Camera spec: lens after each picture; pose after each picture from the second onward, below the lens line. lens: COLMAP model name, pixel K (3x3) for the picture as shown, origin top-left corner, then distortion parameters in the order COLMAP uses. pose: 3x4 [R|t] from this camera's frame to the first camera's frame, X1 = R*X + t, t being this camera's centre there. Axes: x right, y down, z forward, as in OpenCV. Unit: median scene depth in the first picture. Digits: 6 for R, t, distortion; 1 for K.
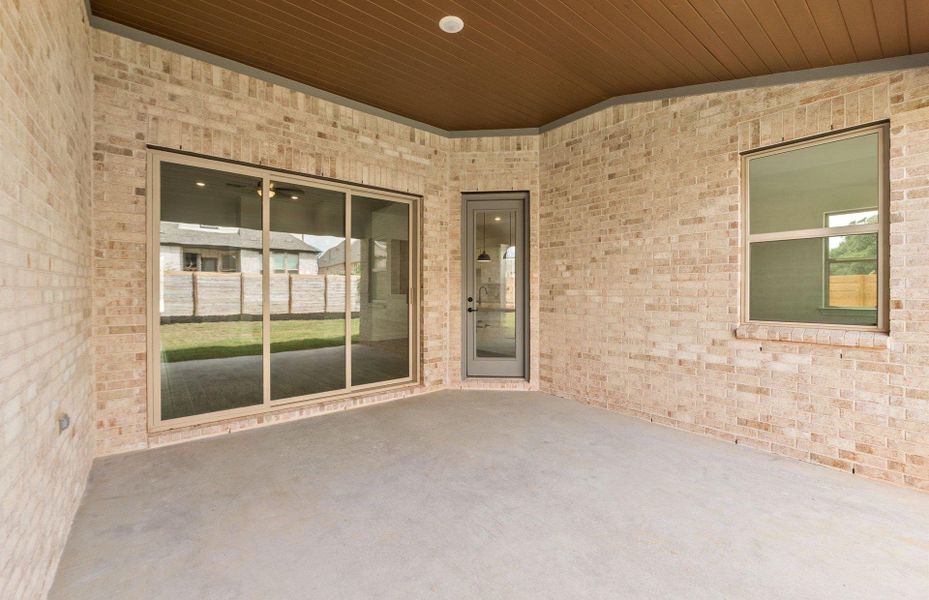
lens RADIAL K [[385.4, 0, 469.4], [0, 385.4, 292.4], [0, 0, 1]] dist [-0.011334, -0.000306]
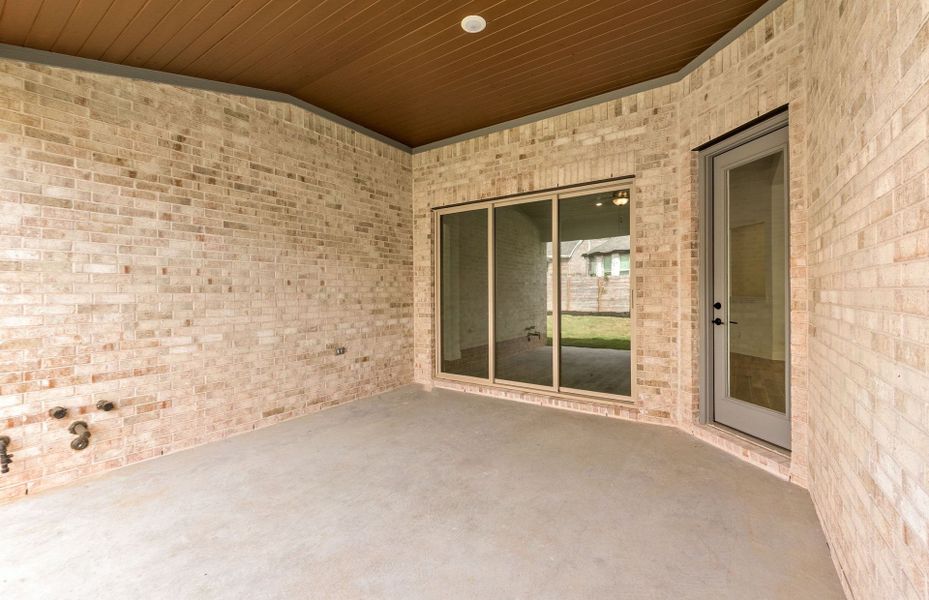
lens RADIAL K [[385.4, 0, 469.4], [0, 385.4, 292.4], [0, 0, 1]] dist [-0.011334, -0.000306]
pose [[0.270270, -0.002931, -0.962780, 0.654088], [-0.000017, 0.999995, -0.003049, -0.003051], [0.962785, 0.000841, 0.270269, 0.526394]]
